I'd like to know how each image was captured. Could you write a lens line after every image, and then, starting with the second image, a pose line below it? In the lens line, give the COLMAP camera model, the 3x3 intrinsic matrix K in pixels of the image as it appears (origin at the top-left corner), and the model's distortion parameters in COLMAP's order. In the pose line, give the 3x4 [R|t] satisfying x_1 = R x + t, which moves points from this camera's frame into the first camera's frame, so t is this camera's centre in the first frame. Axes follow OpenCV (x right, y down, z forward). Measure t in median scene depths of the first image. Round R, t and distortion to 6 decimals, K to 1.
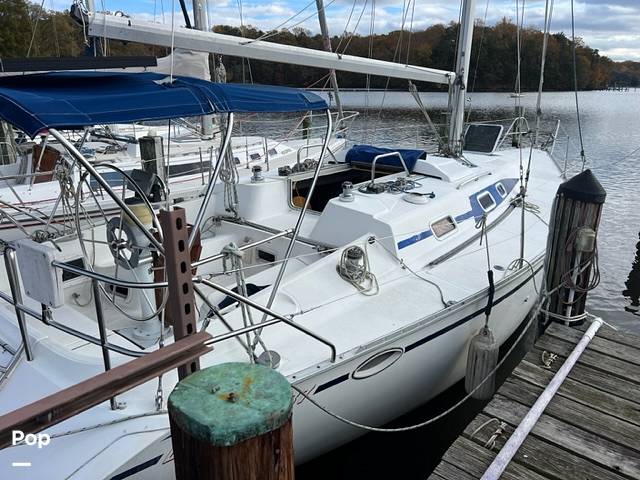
lens RADIAL K [[483.4, 0, 325.7], [0, 483.4, 238.0], [0, 0, 1]] dist [0.065176, -0.084858]
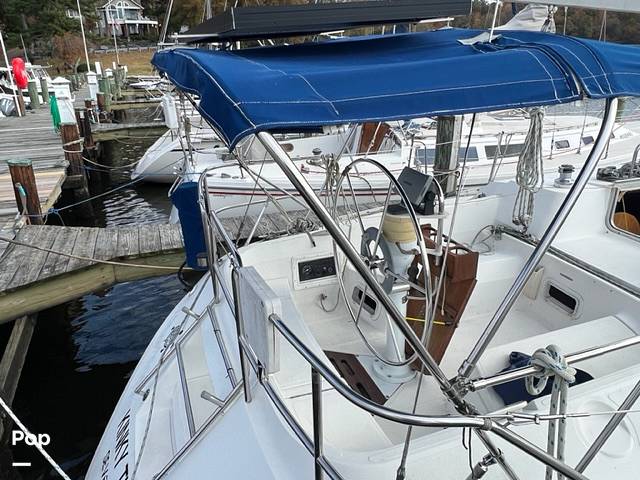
lens RADIAL K [[469.1, 0, 313.2], [0, 469.1, 238.9], [0, 0, 1]] dist [0.049140, -0.073975]
pose [[0.840704, 0.175043, -0.512423, -0.102296], [-0.143814, 0.984503, 0.100357, -0.071200], [0.522049, -0.010677, 0.852849, 0.254523]]
